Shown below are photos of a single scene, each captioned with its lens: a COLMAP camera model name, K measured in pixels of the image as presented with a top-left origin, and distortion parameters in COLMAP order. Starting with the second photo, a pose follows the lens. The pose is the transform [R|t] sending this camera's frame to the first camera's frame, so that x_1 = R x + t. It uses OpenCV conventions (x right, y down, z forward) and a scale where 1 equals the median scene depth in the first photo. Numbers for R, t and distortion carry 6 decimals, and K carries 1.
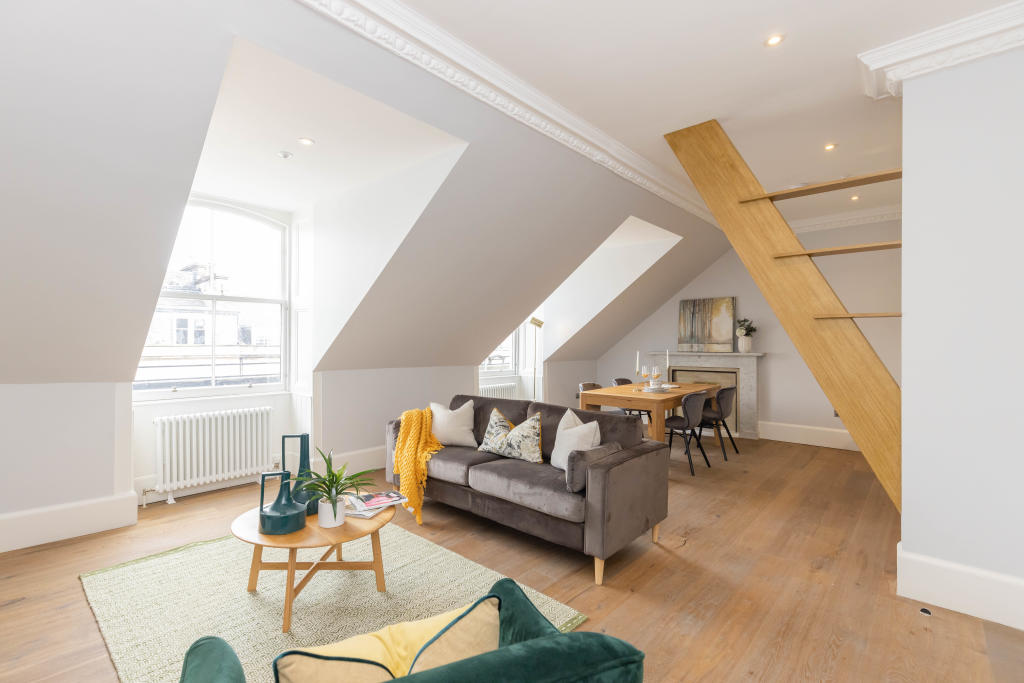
lens RADIAL K [[465.8, 0, 514.2], [0, 465.8, 343.6], [0, 0, 1]] dist [-0.004525, -0.000188]
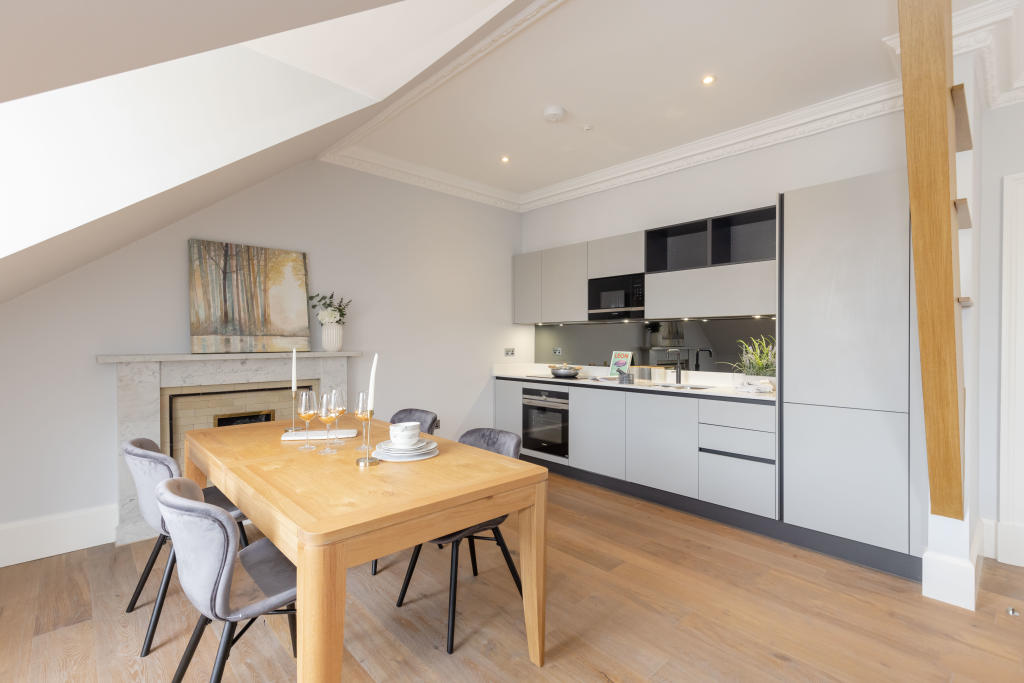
lens RADIAL K [[465.8, 0, 512.4], [0, 465.8, 344.2], [0, 0, 1]] dist [-0.004525, -0.000188]
pose [[0.089103, -0.000943, 0.996022, -0.065185], [0.002299, 0.999997, 0.000741, 0.009907], [-0.996020, 0.002224, 0.089105, 0.706339]]
